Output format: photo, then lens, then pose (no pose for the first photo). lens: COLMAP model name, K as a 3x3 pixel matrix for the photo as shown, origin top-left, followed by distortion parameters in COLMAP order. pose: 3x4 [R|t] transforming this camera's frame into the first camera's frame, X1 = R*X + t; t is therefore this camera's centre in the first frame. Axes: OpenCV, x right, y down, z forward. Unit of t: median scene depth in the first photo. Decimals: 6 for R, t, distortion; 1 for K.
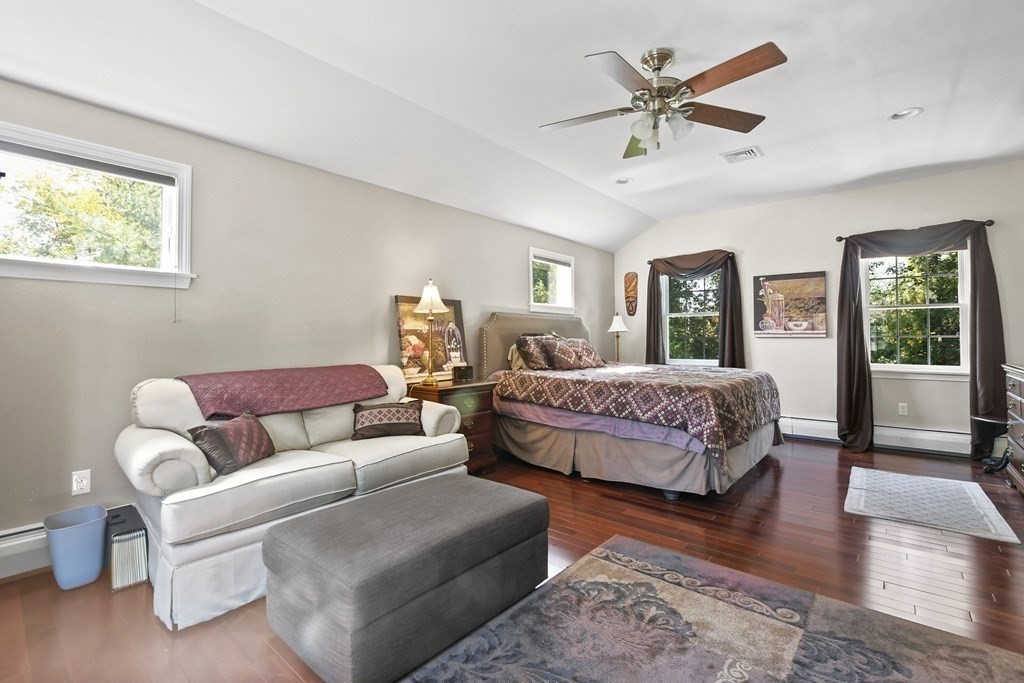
lens RADIAL K [[466.5, 0, 512.0], [0, 466.5, 341.5], [0, 0, 1]] dist [-0.001845, -0.000286]
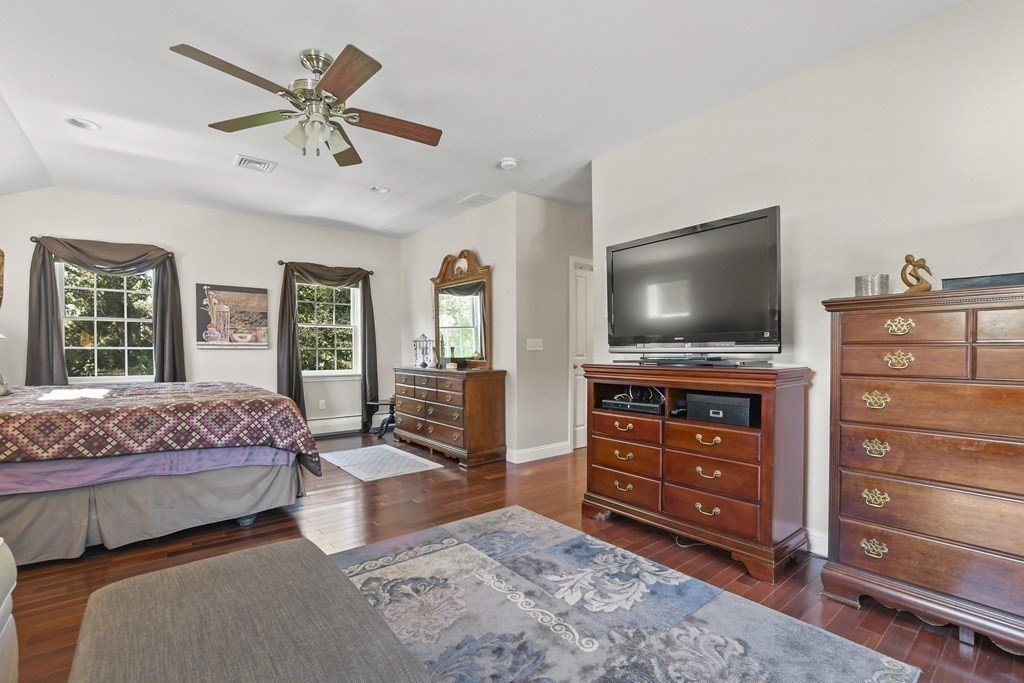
lens RADIAL K [[463.7, 0, 514.9], [0, 463.7, 371.0], [0, 0, 1]] dist [-0.003116, -0.000366]
pose [[0.195385, -0.043182, 0.979776, -0.391194], [0.005621, 0.999063, 0.042911, -0.000523], [-0.980711, -0.002877, 0.195445, 0.273503]]
